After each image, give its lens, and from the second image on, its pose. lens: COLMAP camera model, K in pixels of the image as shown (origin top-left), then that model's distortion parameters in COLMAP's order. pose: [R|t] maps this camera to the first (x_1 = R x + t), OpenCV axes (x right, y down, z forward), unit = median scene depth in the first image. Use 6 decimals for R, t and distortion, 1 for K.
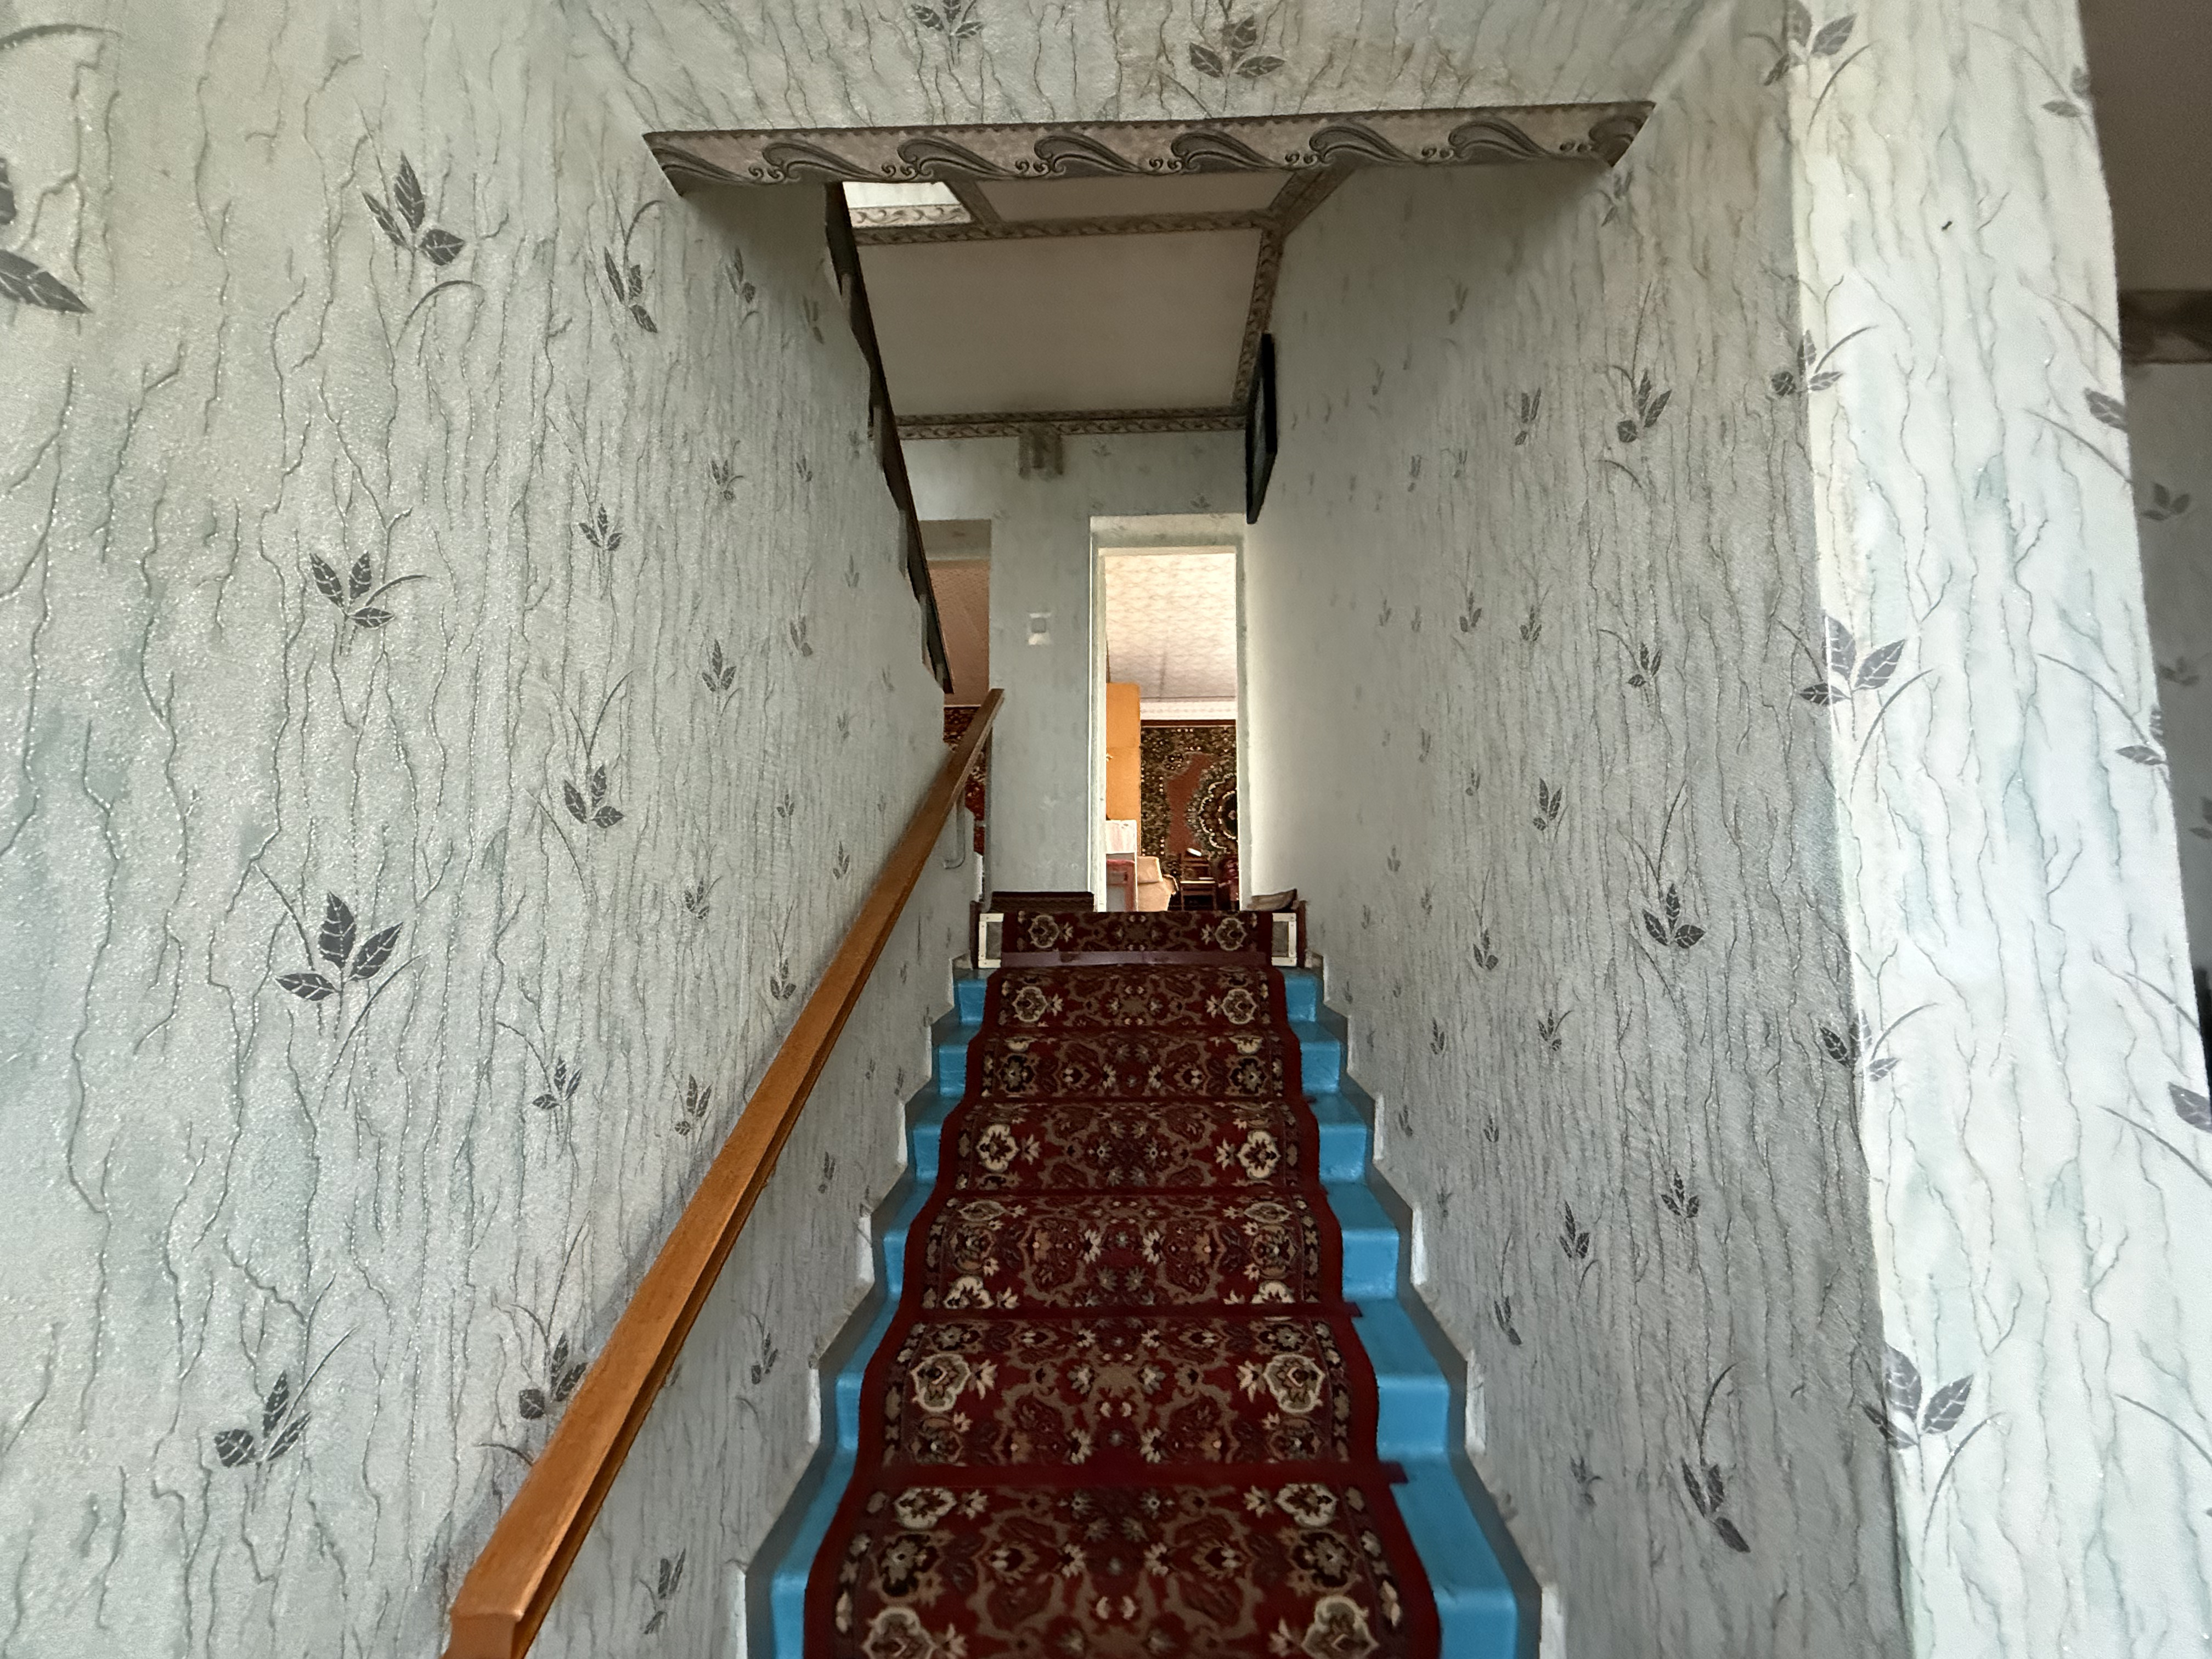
lens RADIAL K [[867.9, 0, 1104.9], [0, 867.9, 828.9], [0, 0, 1]] dist [0.001479, -0.000564]
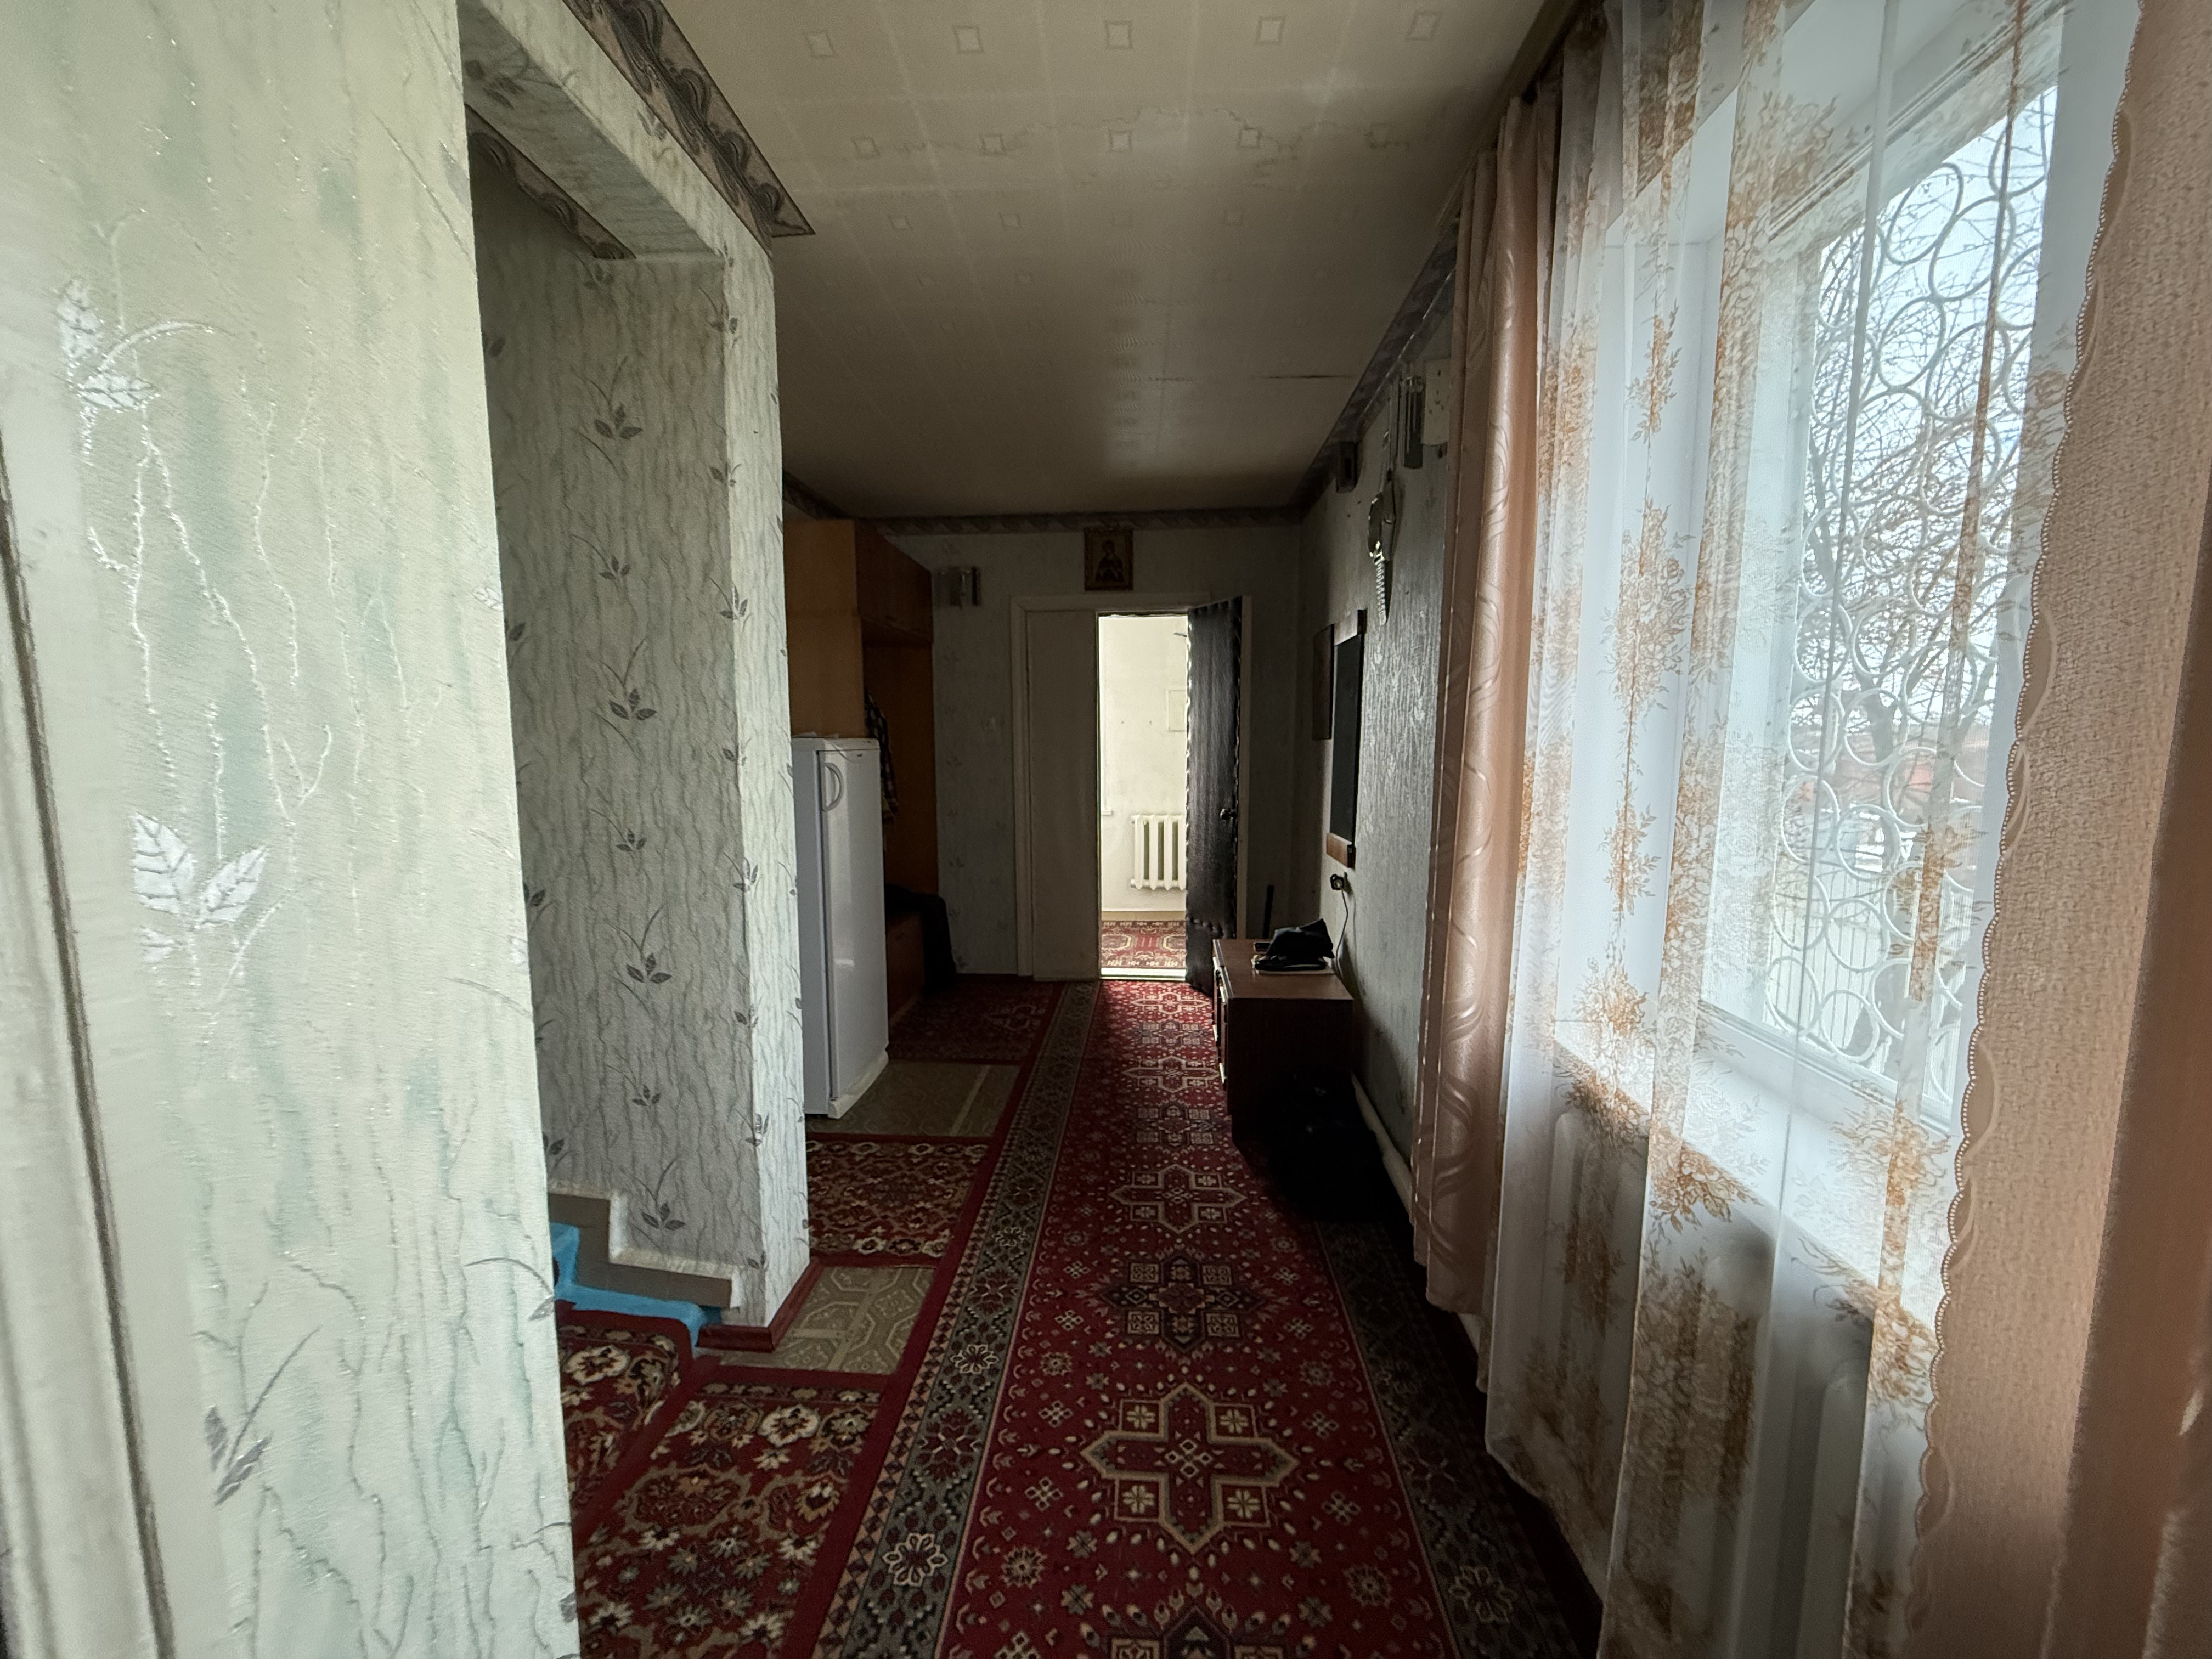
lens RADIAL K [[867.9, 0, 1105.7], [0, 867.9, 824.3], [0, 0, 1]] dist [0.001479, -0.000564]
pose [[0.027582, -0.112735, 0.993242, -1.399266], [-0.102296, 0.988085, 0.114990, 0.034459], [-0.994371, -0.104777, 0.015721, -0.145946]]
